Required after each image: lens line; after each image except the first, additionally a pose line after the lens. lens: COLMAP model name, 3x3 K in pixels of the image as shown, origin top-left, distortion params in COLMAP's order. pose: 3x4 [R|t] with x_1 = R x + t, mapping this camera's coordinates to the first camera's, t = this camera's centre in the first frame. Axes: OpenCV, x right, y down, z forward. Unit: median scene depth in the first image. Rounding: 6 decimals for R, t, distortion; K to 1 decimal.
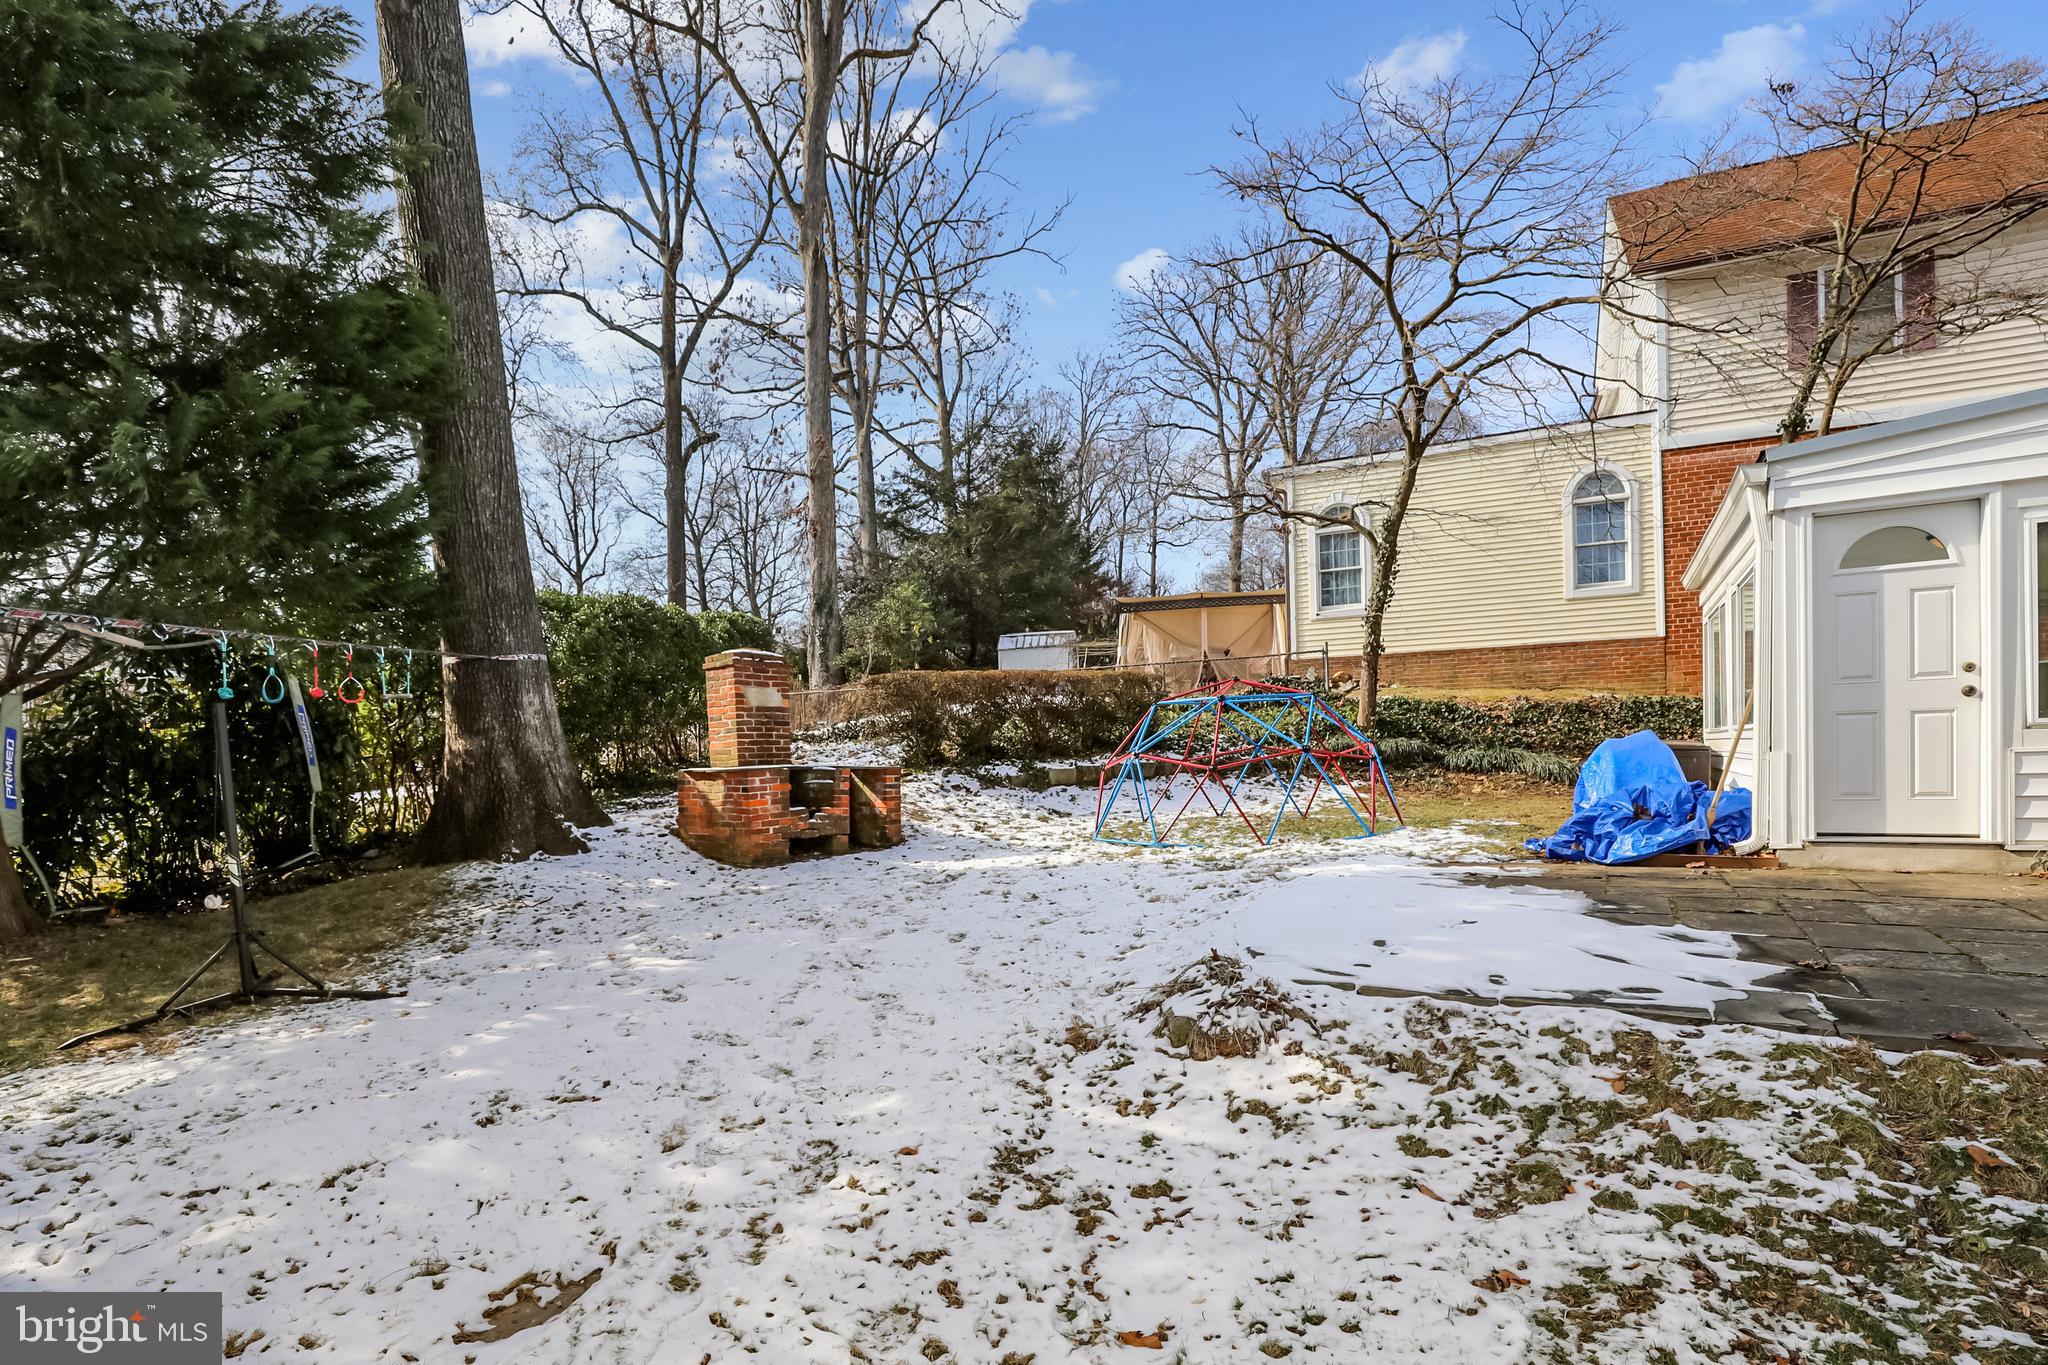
lens RADIAL K [[1024.0, 0, 1015.6], [0, 1024.0, 780.3], [0, 0, 1]] dist [-0.008790, -0.000354]
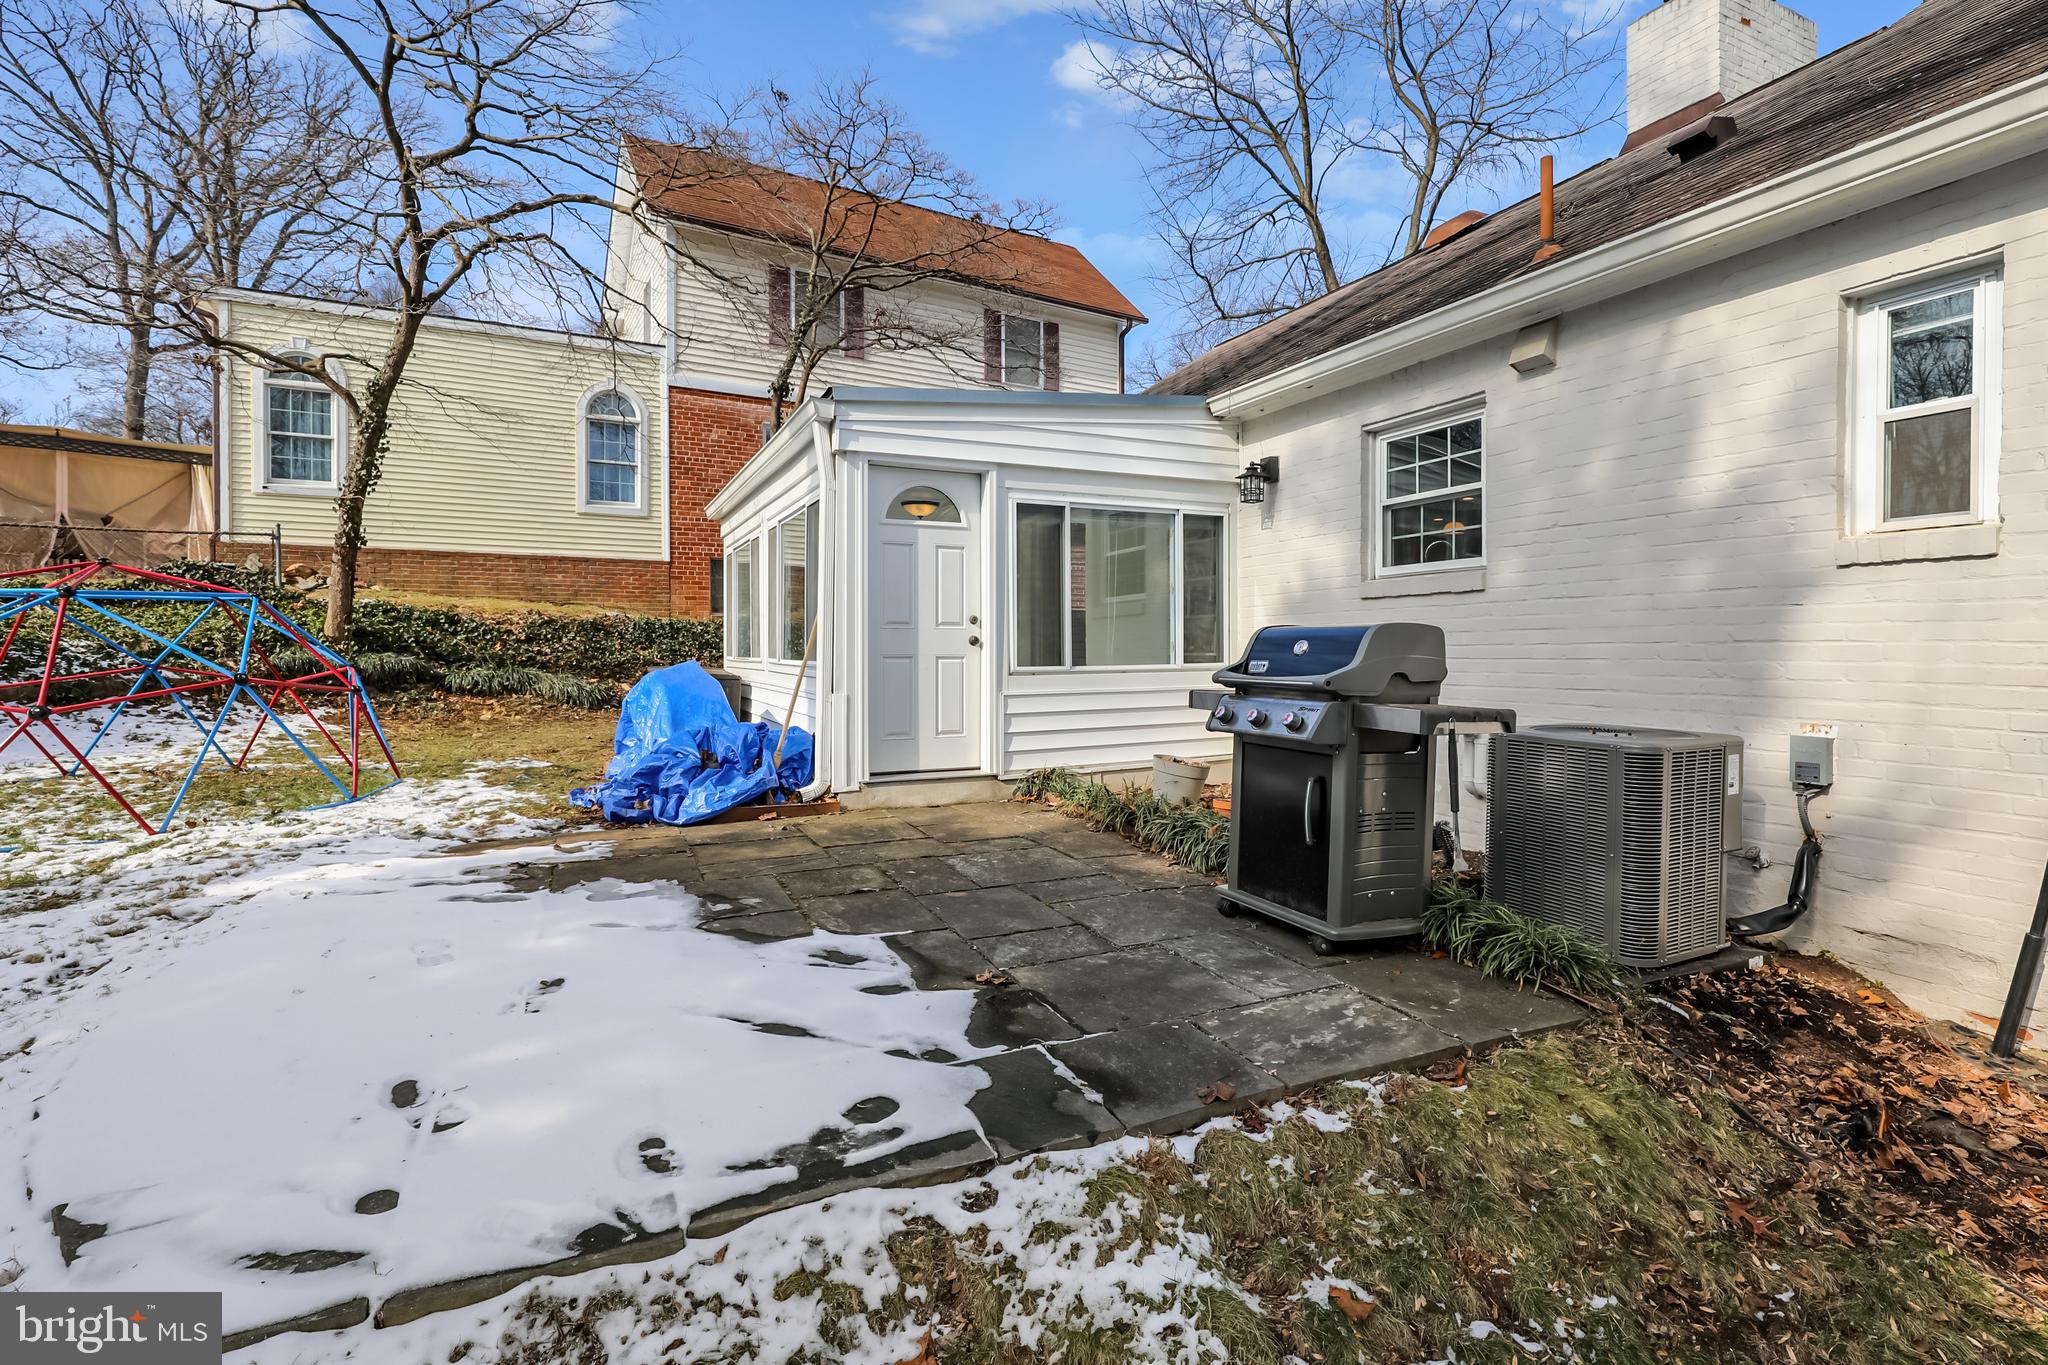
lens RADIAL K [[956.4, 0, 1052.6], [0, 956.4, 657.7], [0, 0, 1]] dist [-0.022350, 0.008106]
pose [[0.552807, 0.019465, 0.833082, 0.044940], [0.002386, 0.999686, -0.024941, -0.019592], [-0.833306, 0.015776, 0.552587, 0.156267]]
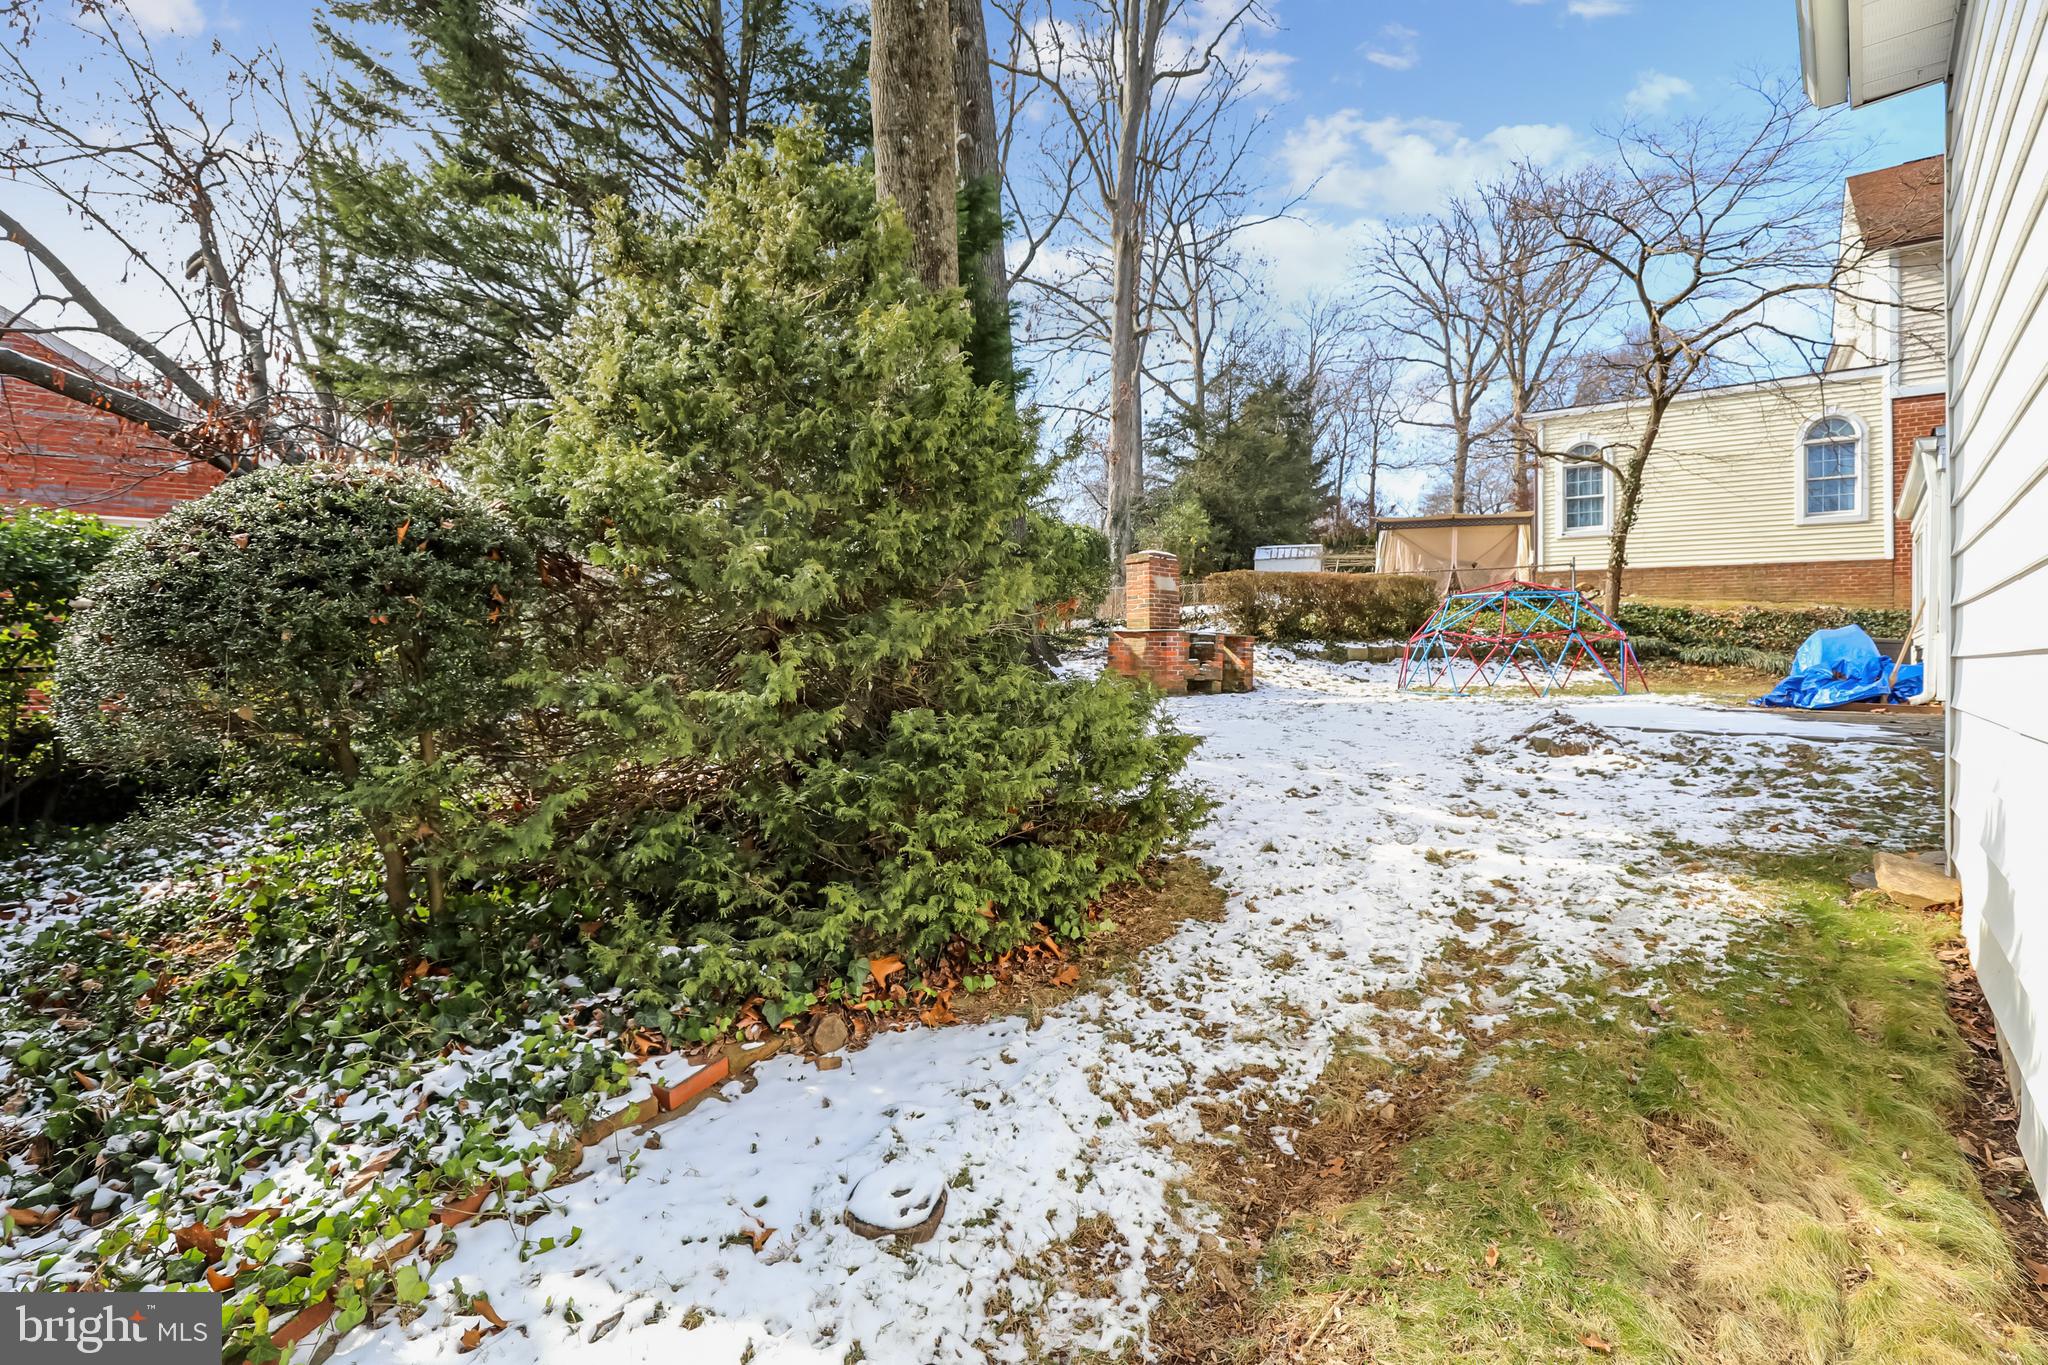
lens RADIAL K [[956.4, 0, 1026.8], [0, 956.4, 644.4], [0, 0, 1]] dist [-0.022350, 0.008106]
pose [[0.979542, 0.039446, -0.197335, -0.131130], [-0.047211, 0.998279, -0.034798, 0.047456], [0.195623, 0.043403, 0.979718, -0.283067]]
